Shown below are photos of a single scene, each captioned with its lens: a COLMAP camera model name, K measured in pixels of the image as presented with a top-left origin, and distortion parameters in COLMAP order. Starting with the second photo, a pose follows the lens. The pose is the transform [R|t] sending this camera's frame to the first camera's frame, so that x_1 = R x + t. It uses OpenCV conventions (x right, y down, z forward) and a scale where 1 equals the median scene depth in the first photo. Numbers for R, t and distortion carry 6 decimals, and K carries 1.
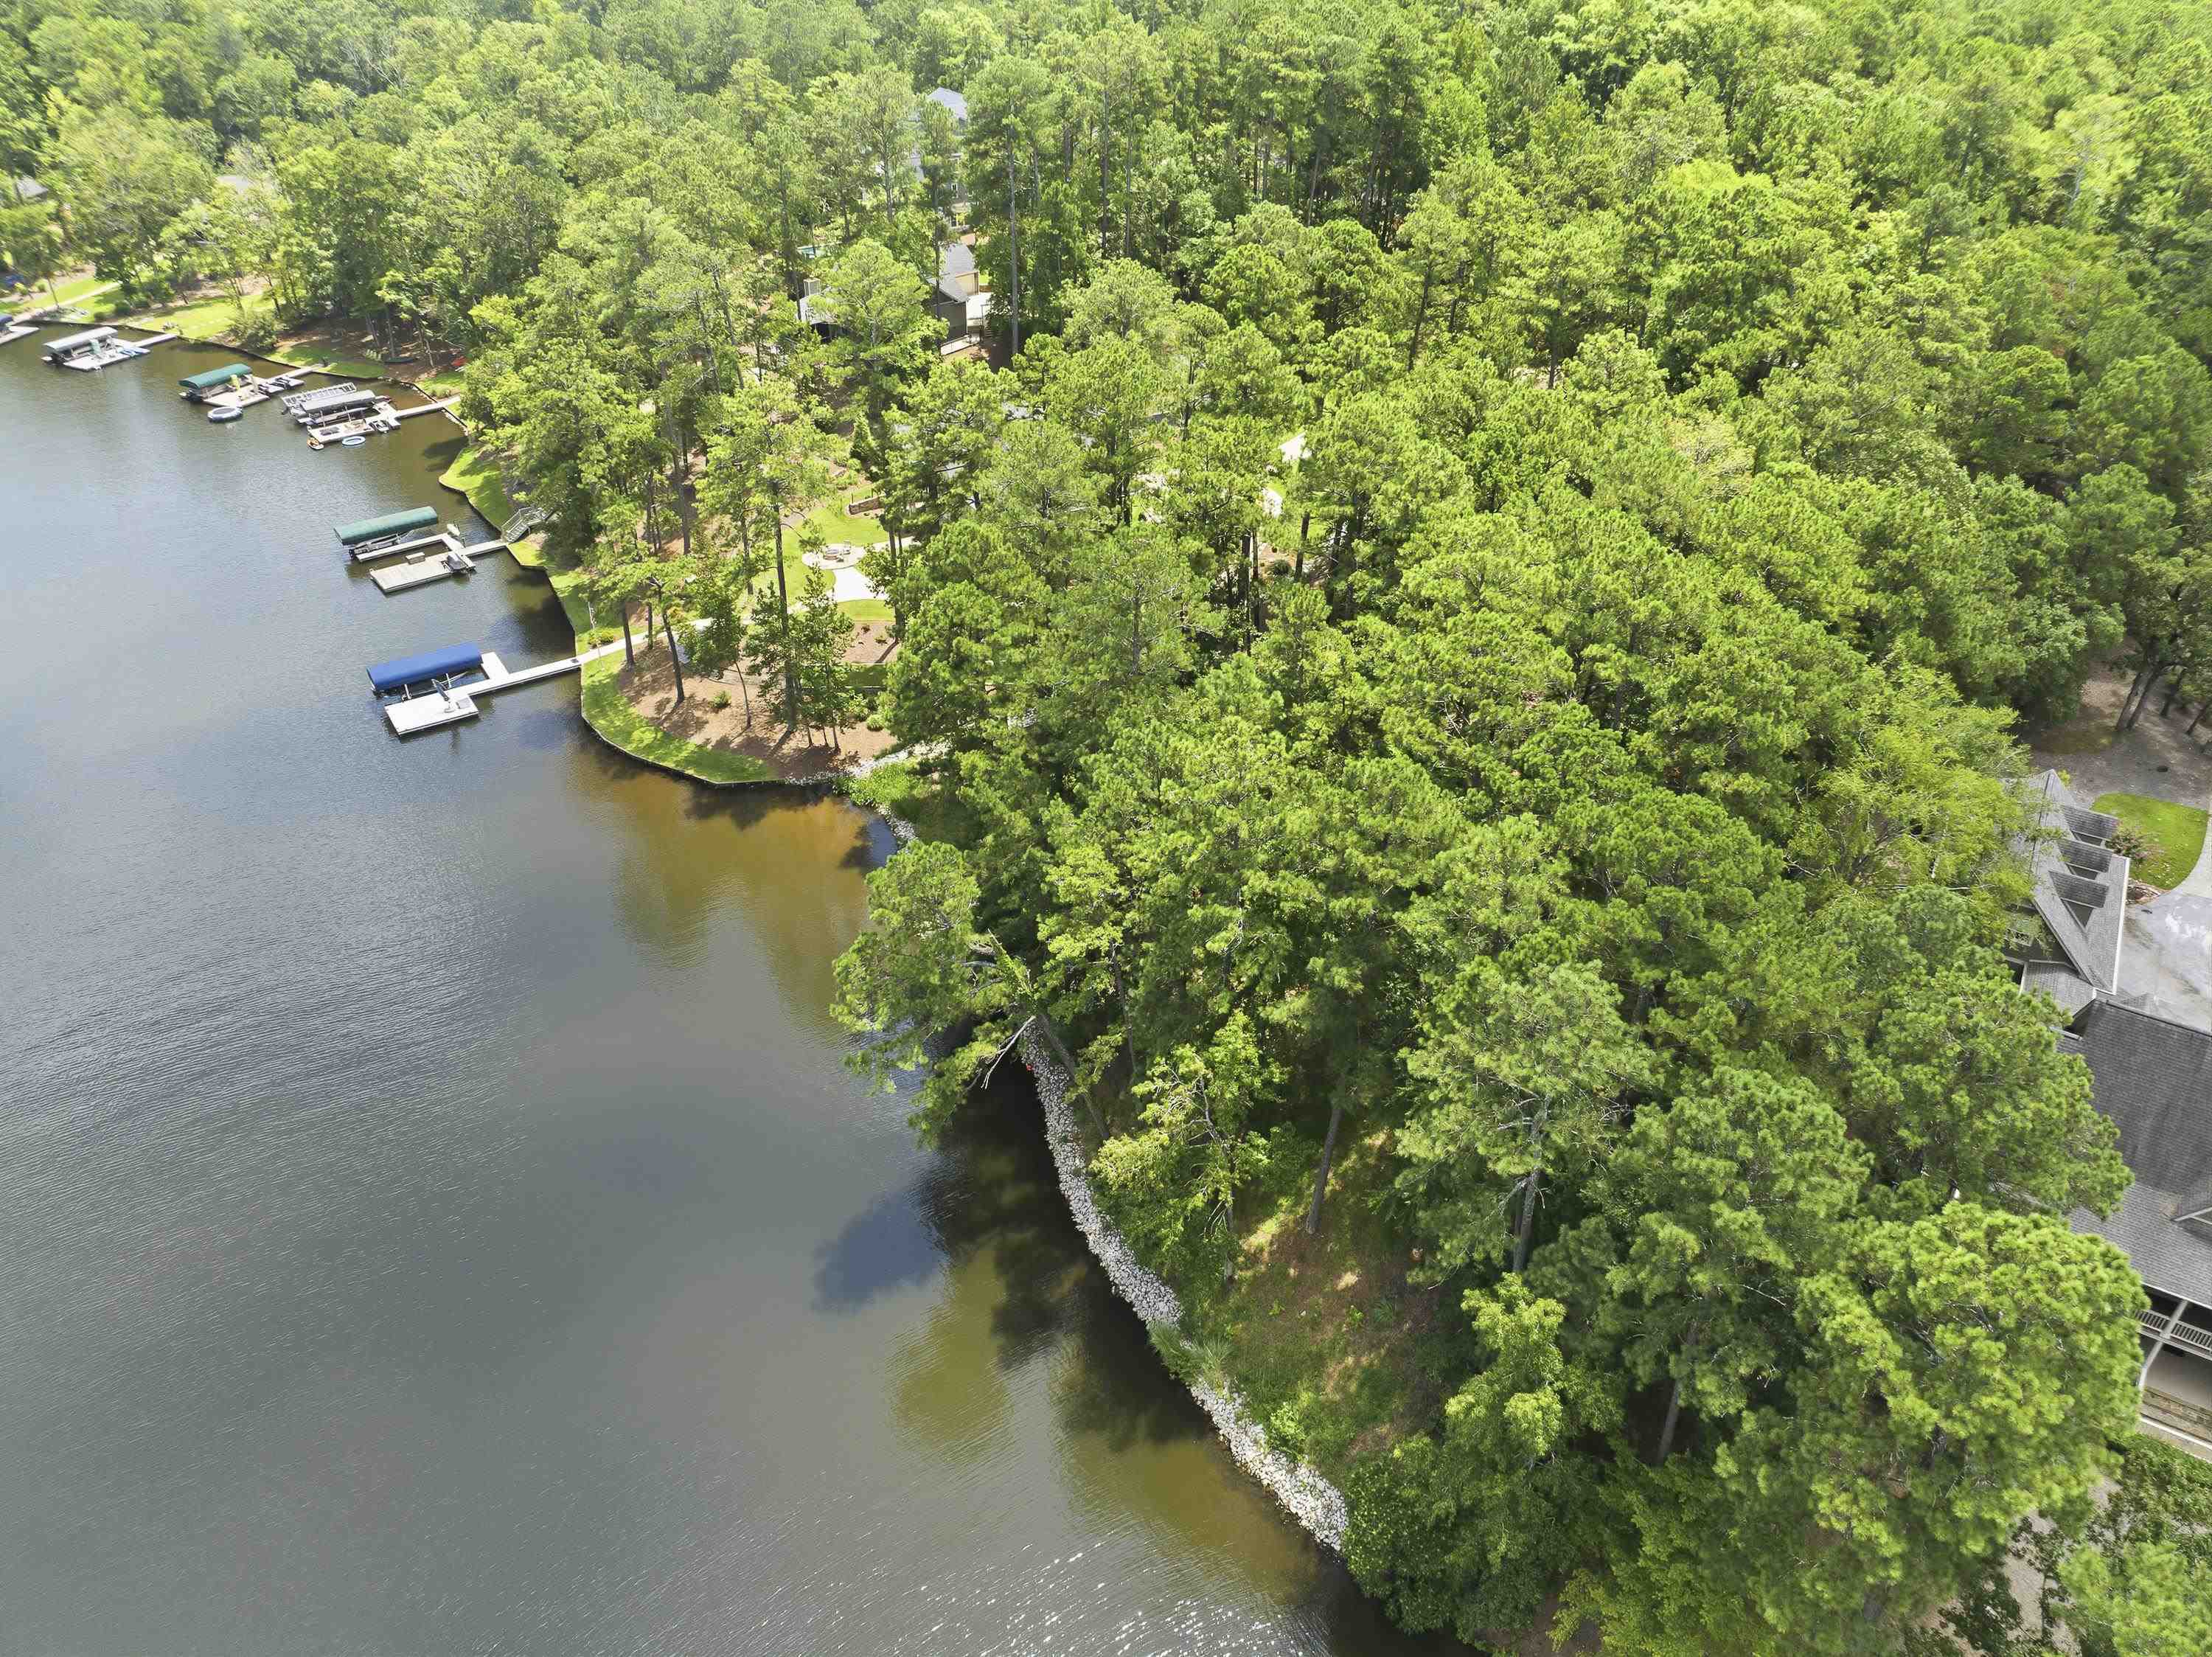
lens RADIAL K [[1561.5, 0, 1095.8], [0, 1561.5, 832.4], [0, 0, 1]] dist [-0.063337, 0.037894]
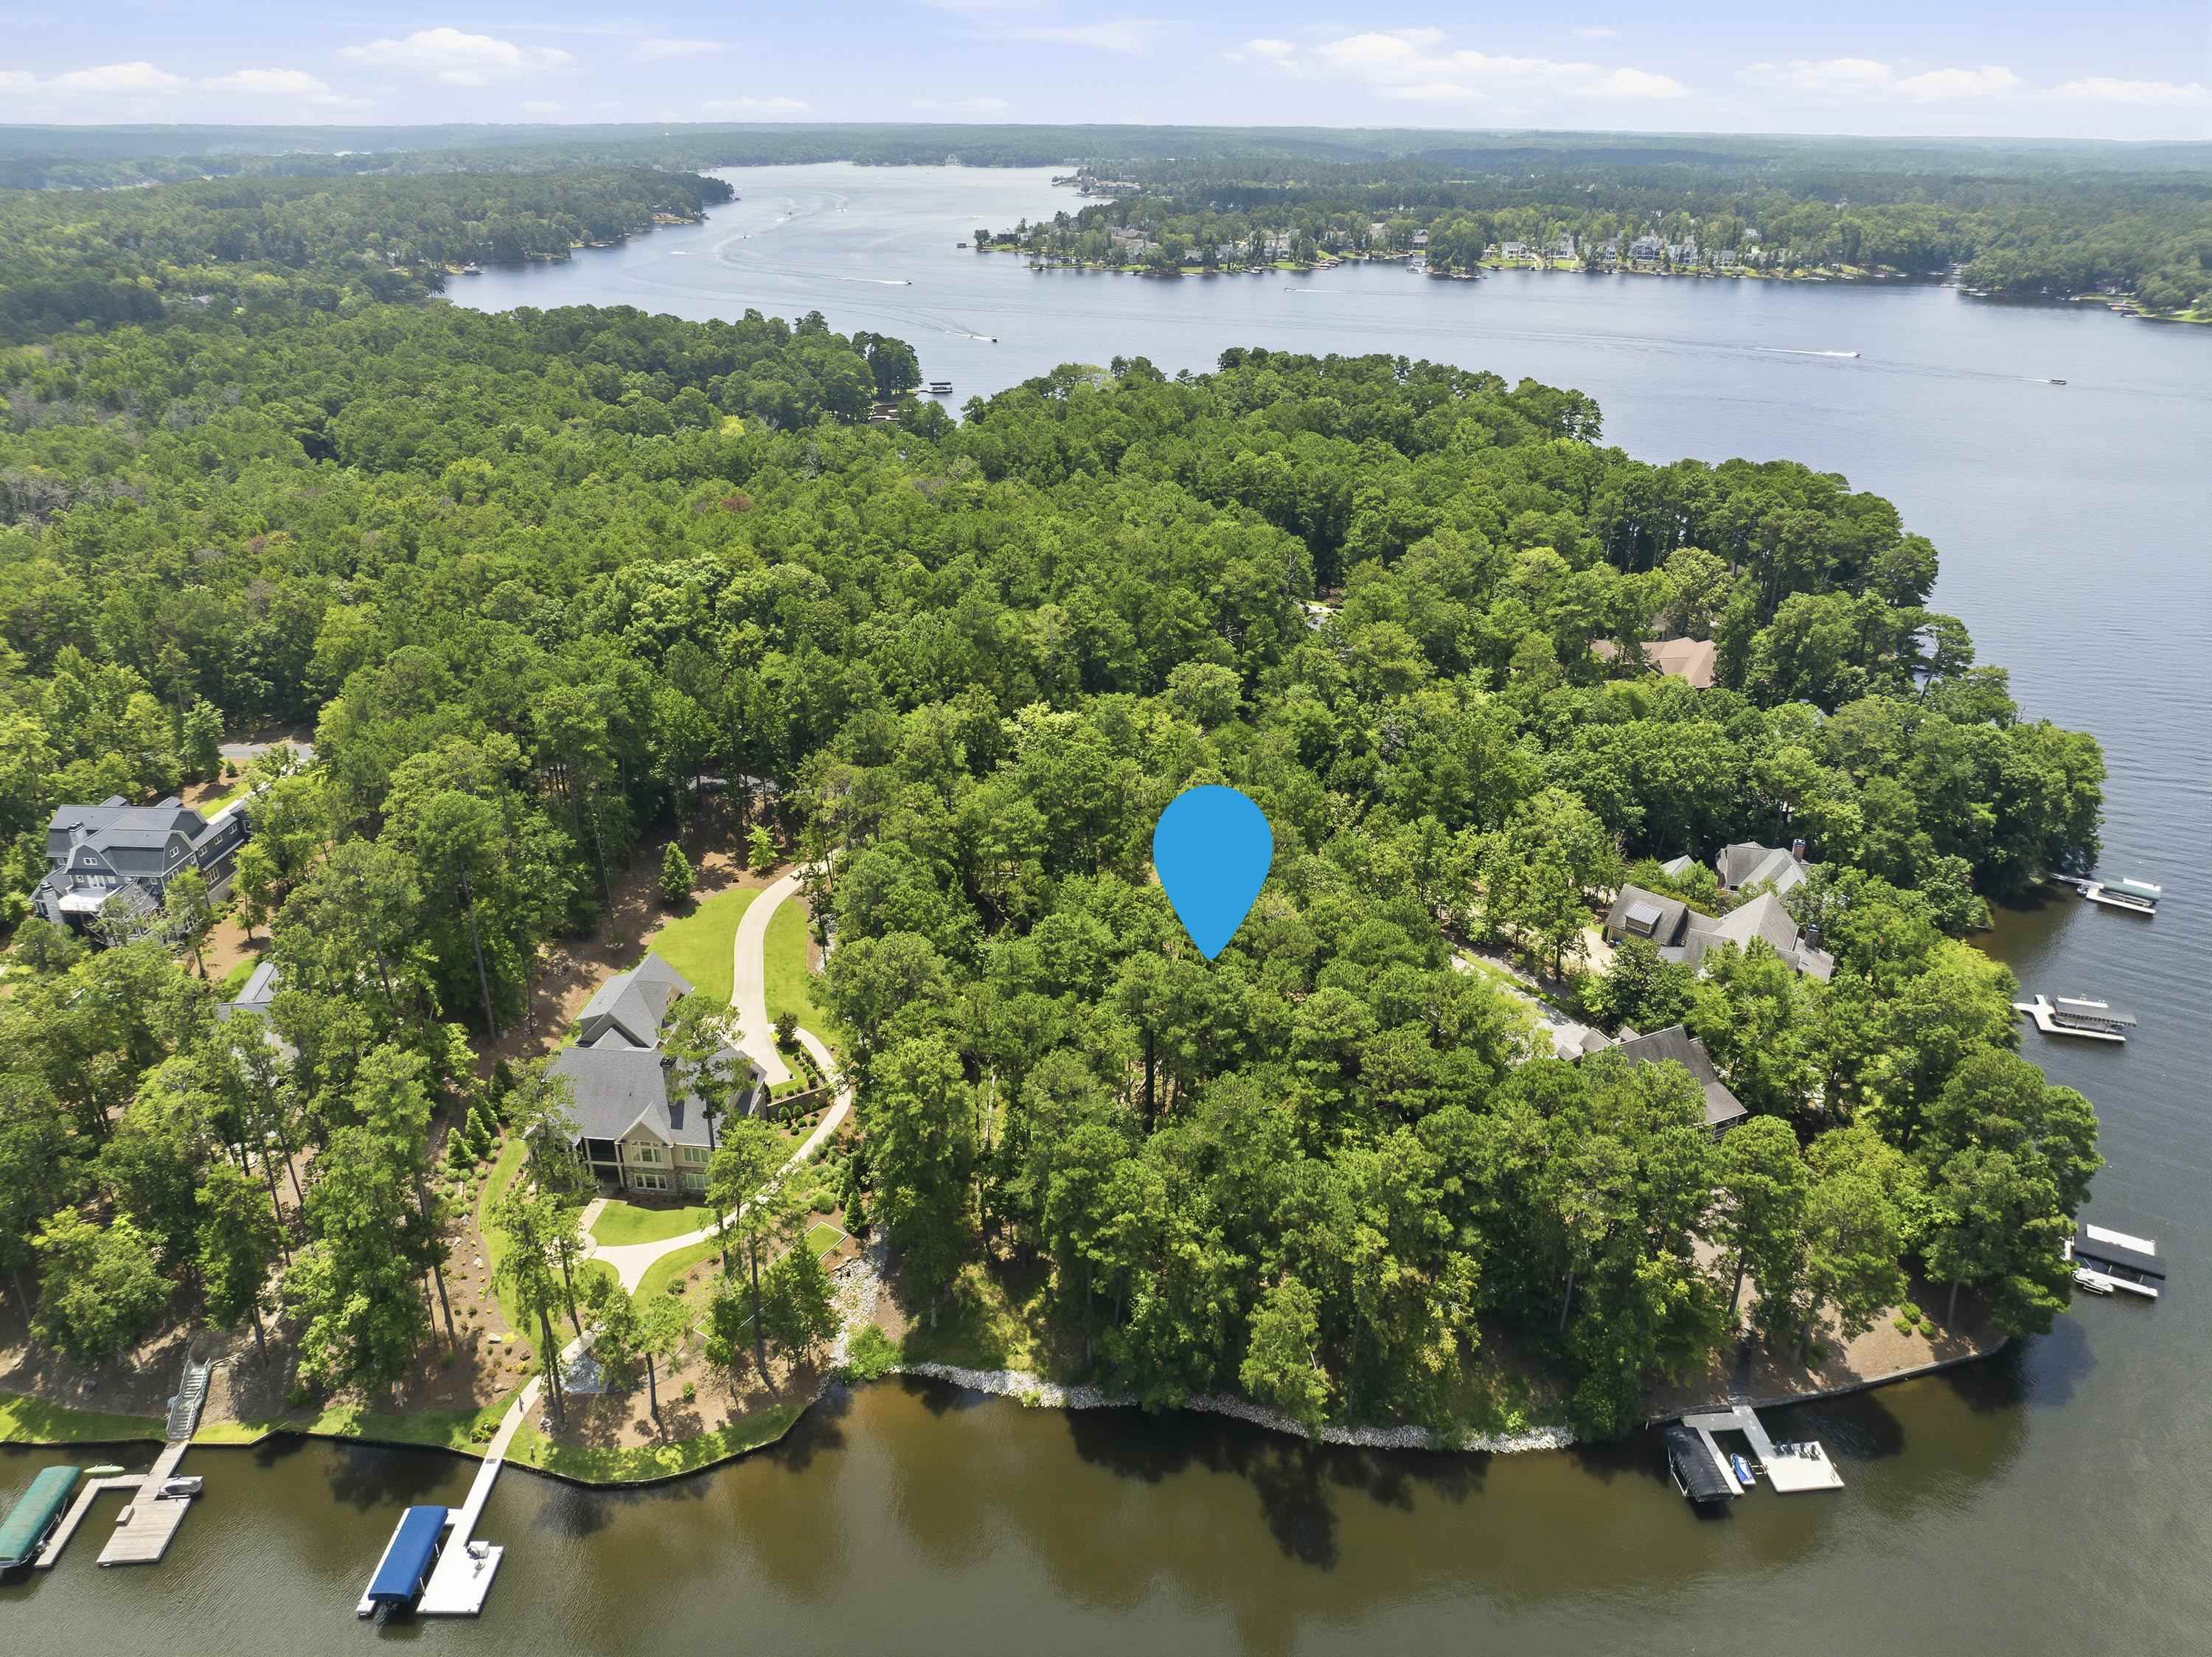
lens RADIAL K [[1561.5, 0, 1110.3], [0, 1561.5, 835.0], [0, 0, 1]] dist [-0.063337, 0.037894]
pose [[0.537553, -0.351854, 0.766313, -1.148175], [0.467426, 0.880717, 0.076493, -0.556278], [-0.701819, 0.317075, 0.637898, -0.134131]]
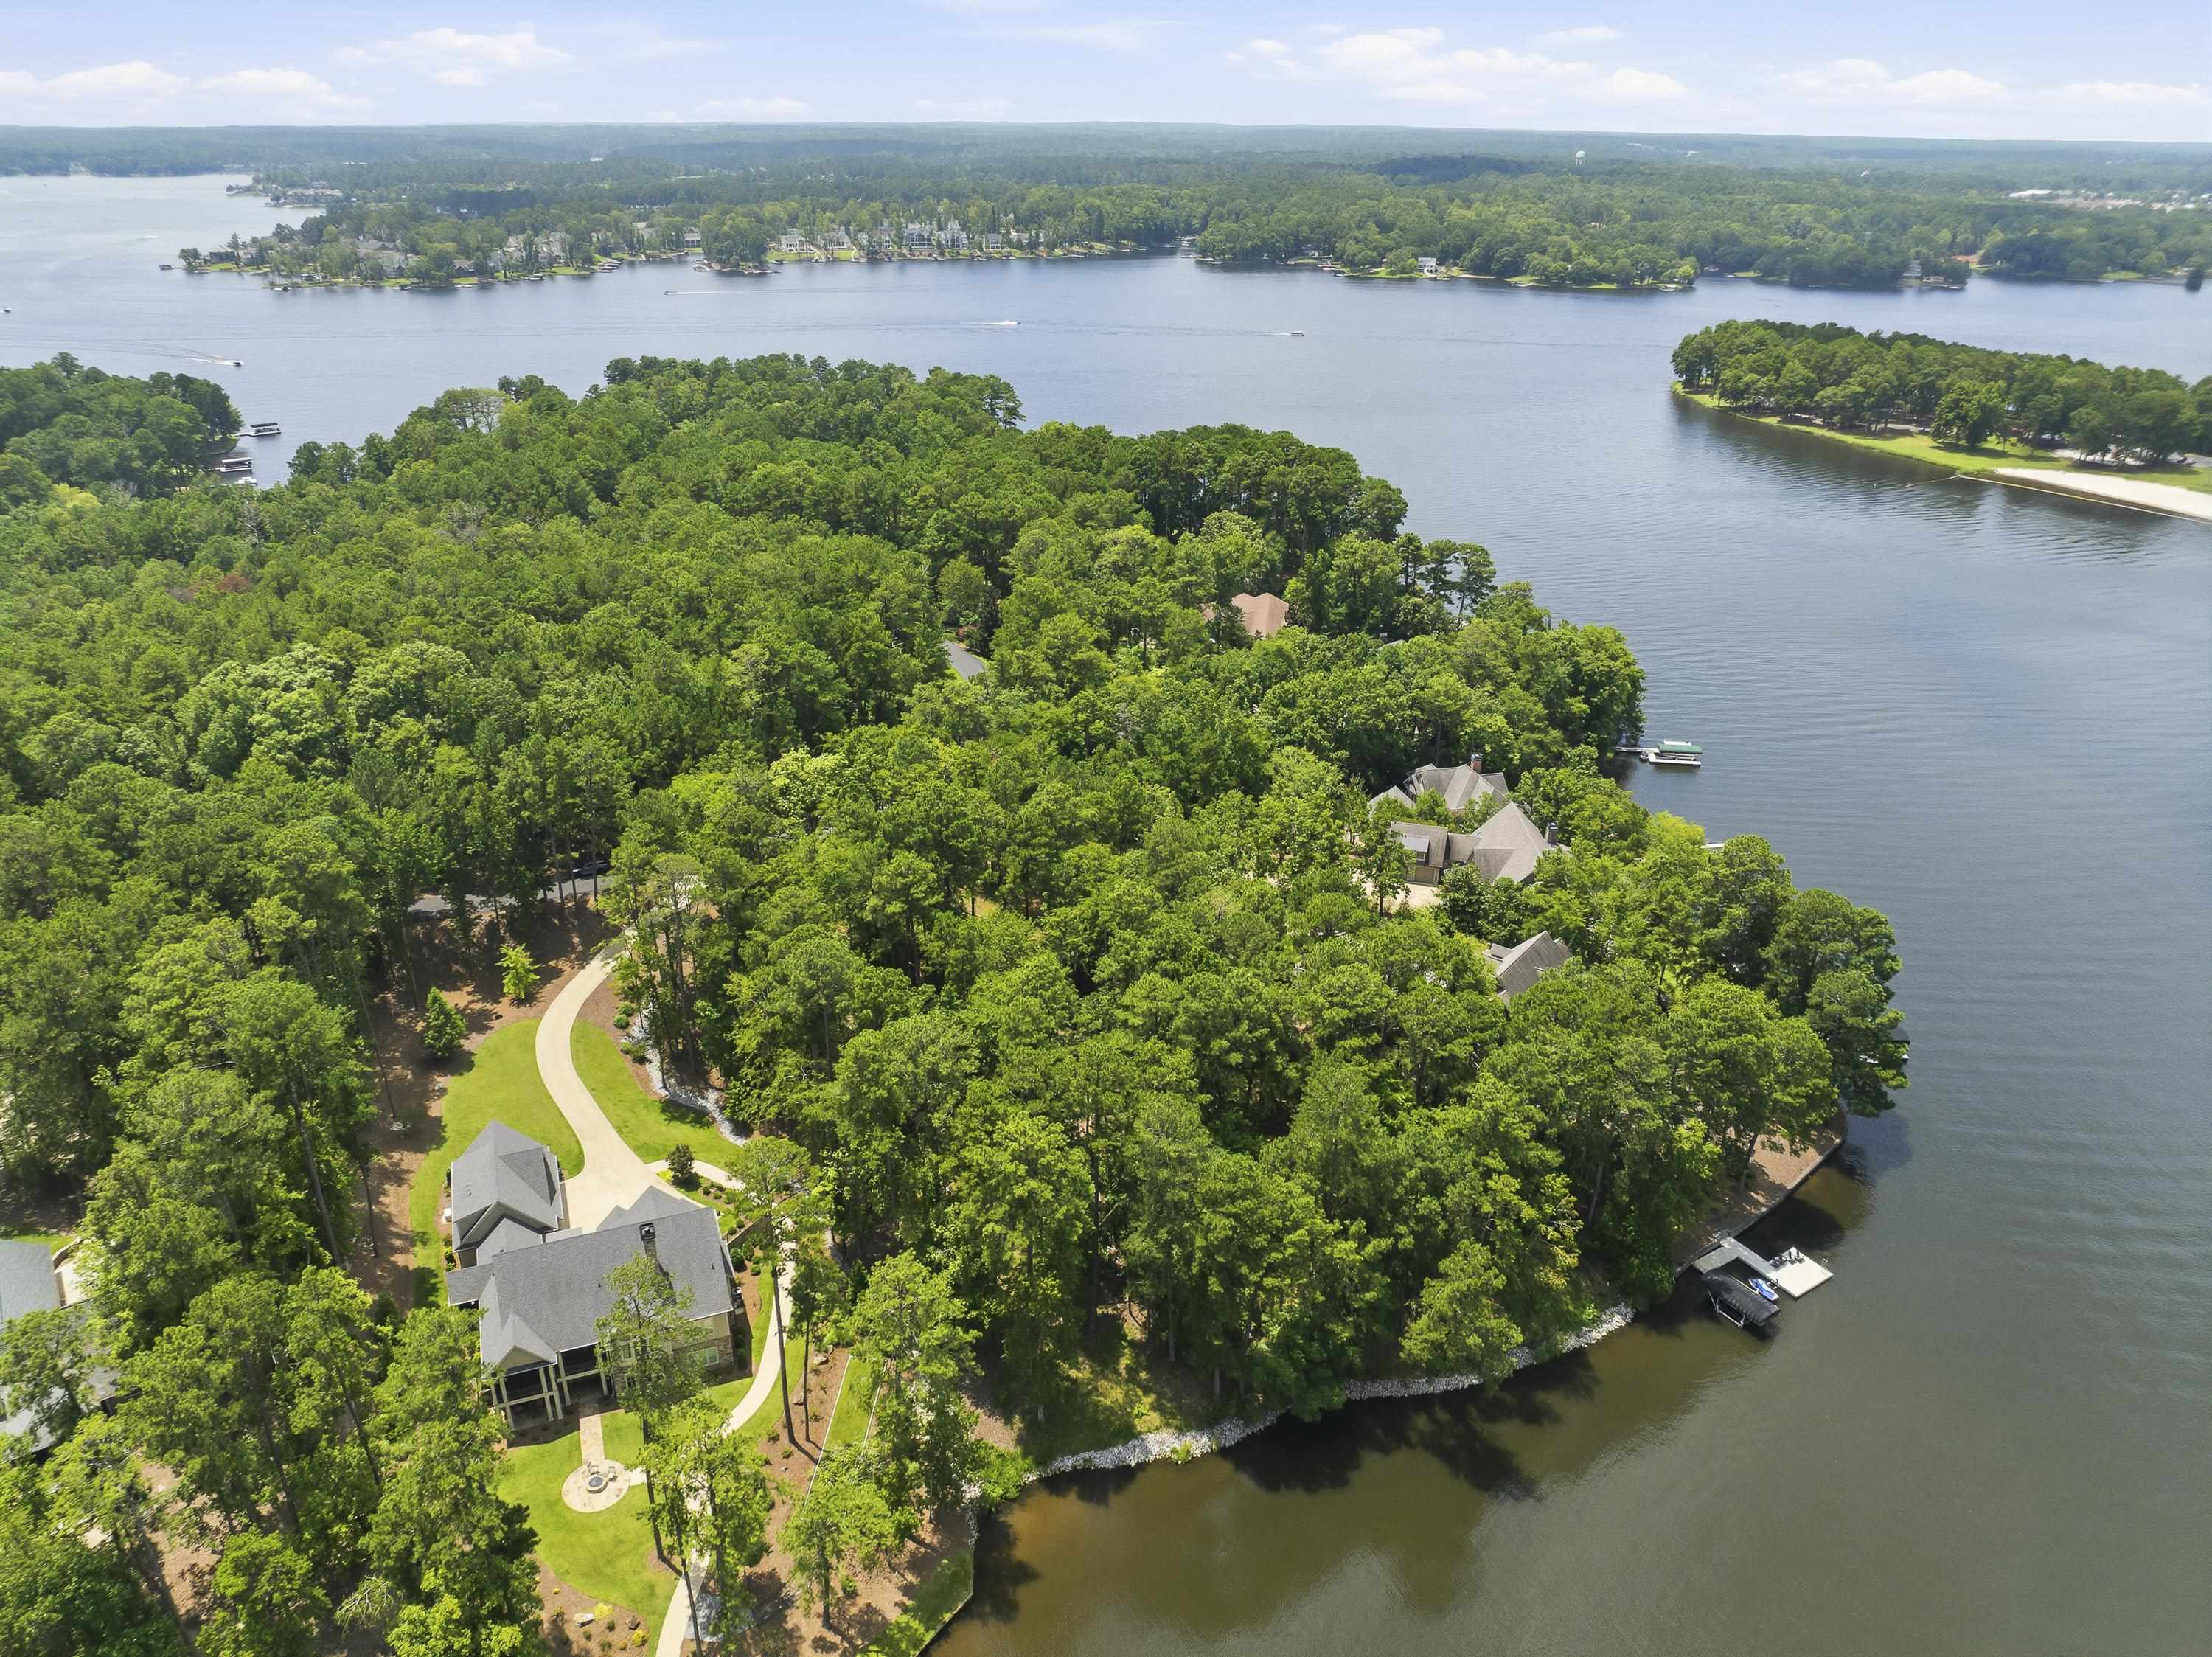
lens RADIAL K [[1561.5, 0, 1112.7], [0, 1561.5, 824.1], [0, 0, 1]] dist [-0.063337, 0.037894]
pose [[0.089544, -0.412771, 0.906422, -1.315891], [0.550873, 0.778728, 0.300201, -0.958769], [-0.829771, 0.472443, 0.297115, 0.456365]]
